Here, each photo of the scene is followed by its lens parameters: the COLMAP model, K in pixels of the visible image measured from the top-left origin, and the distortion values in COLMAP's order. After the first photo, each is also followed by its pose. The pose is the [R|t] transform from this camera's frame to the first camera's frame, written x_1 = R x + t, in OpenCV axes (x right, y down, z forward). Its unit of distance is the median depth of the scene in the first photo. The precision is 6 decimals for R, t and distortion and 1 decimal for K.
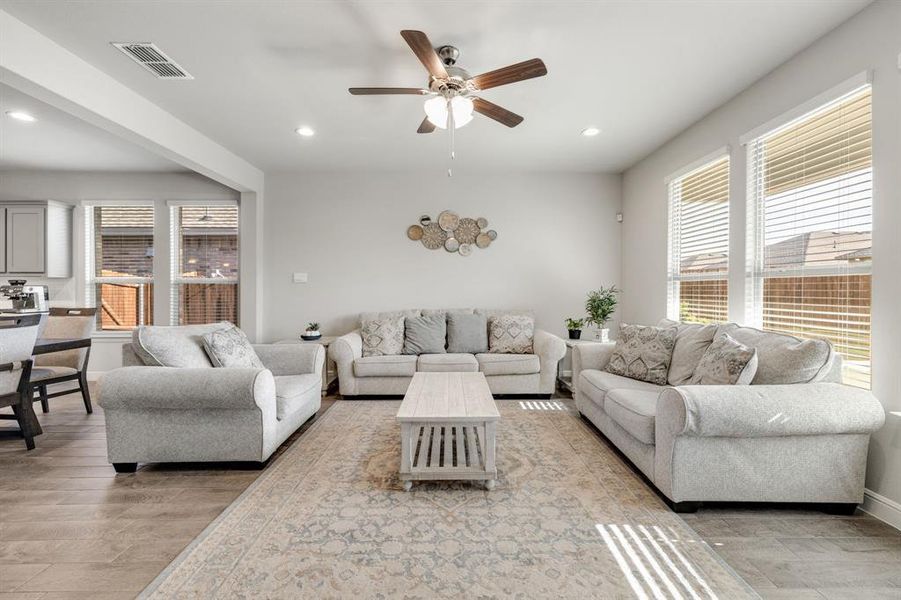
lens RADIAL K [[383.0, 0, 453.7], [0, 383.0, 291.9], [0, 0, 1]] dist [0.001818, 0.000167]
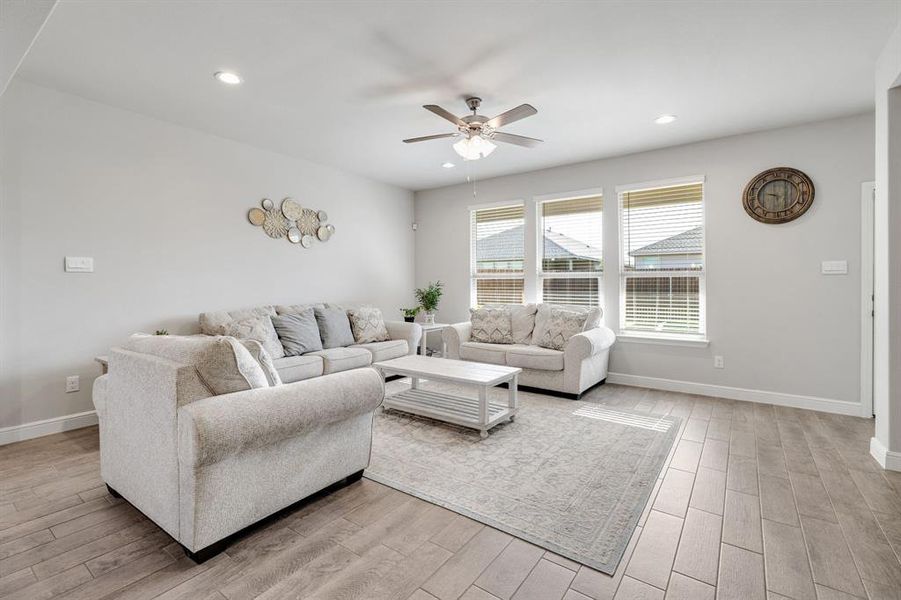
lens RADIAL K [[410.0, 0, 444.6], [0, 410.0, 285.4], [0, 0, 1]] dist [0.000589, -0.000076]
pose [[0.597564, -0.001454, 0.801820, -0.736953], [0.004019, 0.999991, -0.001182, 0.000236], [-0.801811, 0.003929, 0.597565, 0.155035]]
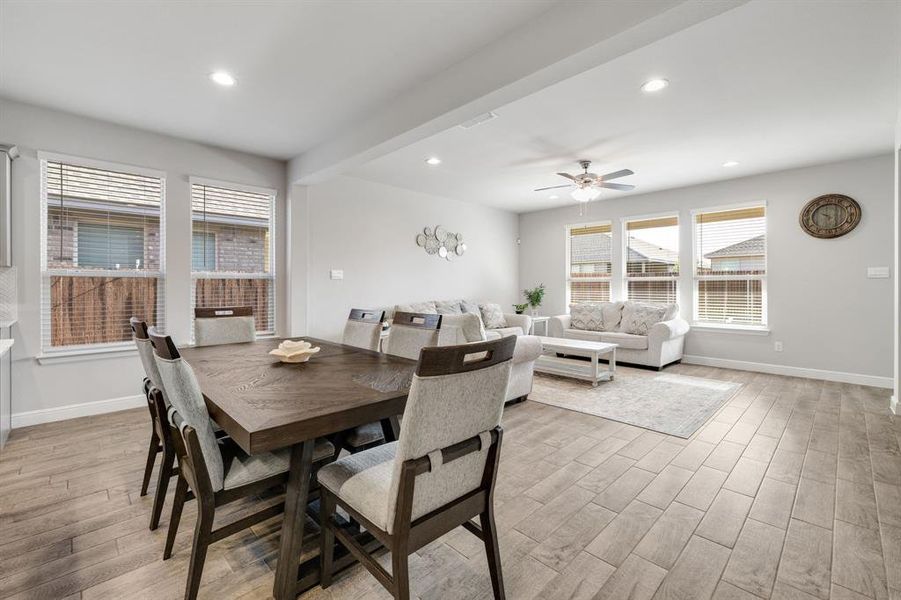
lens RADIAL K [[386.2, 0, 443.9], [0, 386.2, 290.3], [0, 0, 1]] dist [0.002302, 0.000194]
pose [[0.726207, -0.007282, 0.687437, -1.155195], [0.004781, 0.999973, 0.005542, 0.001159], [-0.687459, -0.000738, 0.726223, 0.049003]]
